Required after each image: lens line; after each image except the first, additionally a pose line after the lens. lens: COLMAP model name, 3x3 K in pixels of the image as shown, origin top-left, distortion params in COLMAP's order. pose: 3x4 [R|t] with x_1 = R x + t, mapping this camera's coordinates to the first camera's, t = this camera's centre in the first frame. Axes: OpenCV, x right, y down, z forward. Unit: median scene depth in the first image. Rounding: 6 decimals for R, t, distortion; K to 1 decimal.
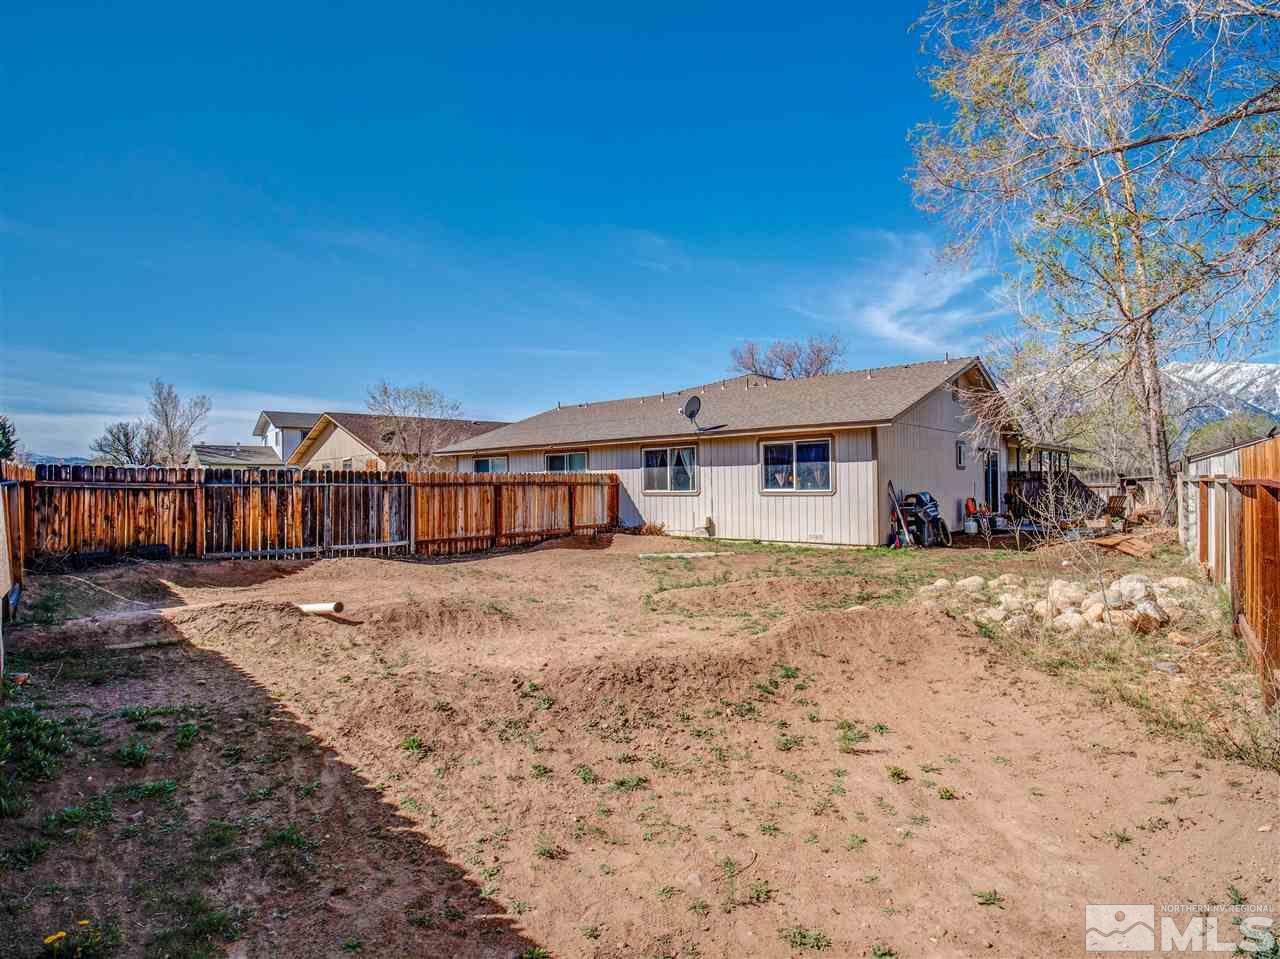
lens RADIAL K [[695.1, 0, 640.0], [0, 695.1, 479.5], [0, 0, 1]] dist [0.000204, -0.000021]
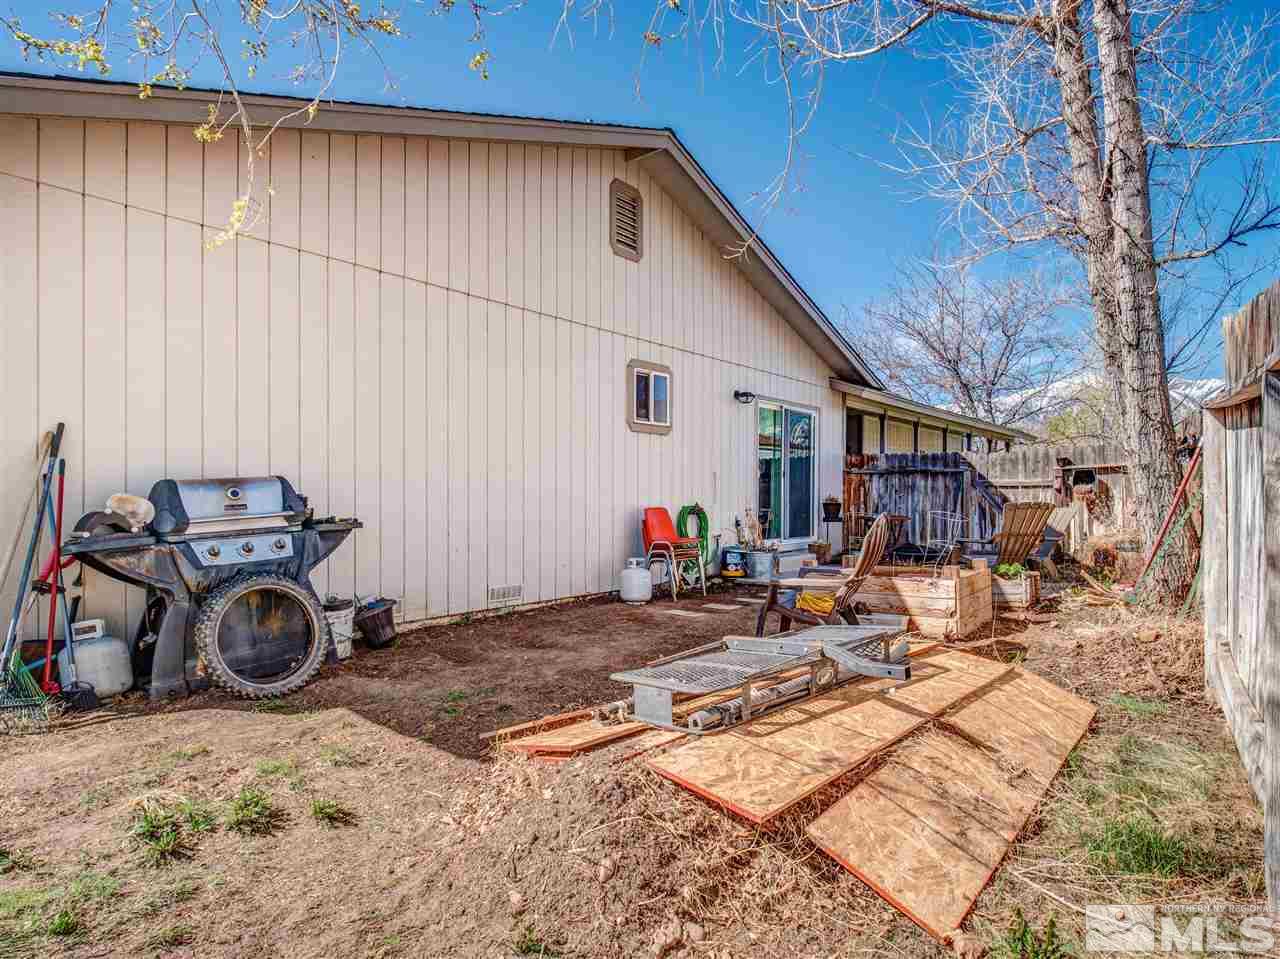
lens RADIAL K [[716.3, 0, 640.3], [0, 716.3, 497.2], [0, 0, 1]] dist [0.001935, 0.000782]
pose [[0.999770, 0.013809, 0.016438, 0.450794], [-0.013934, 0.999875, 0.007520, 0.019587], [-0.016332, -0.007748, 0.999837, 0.592168]]
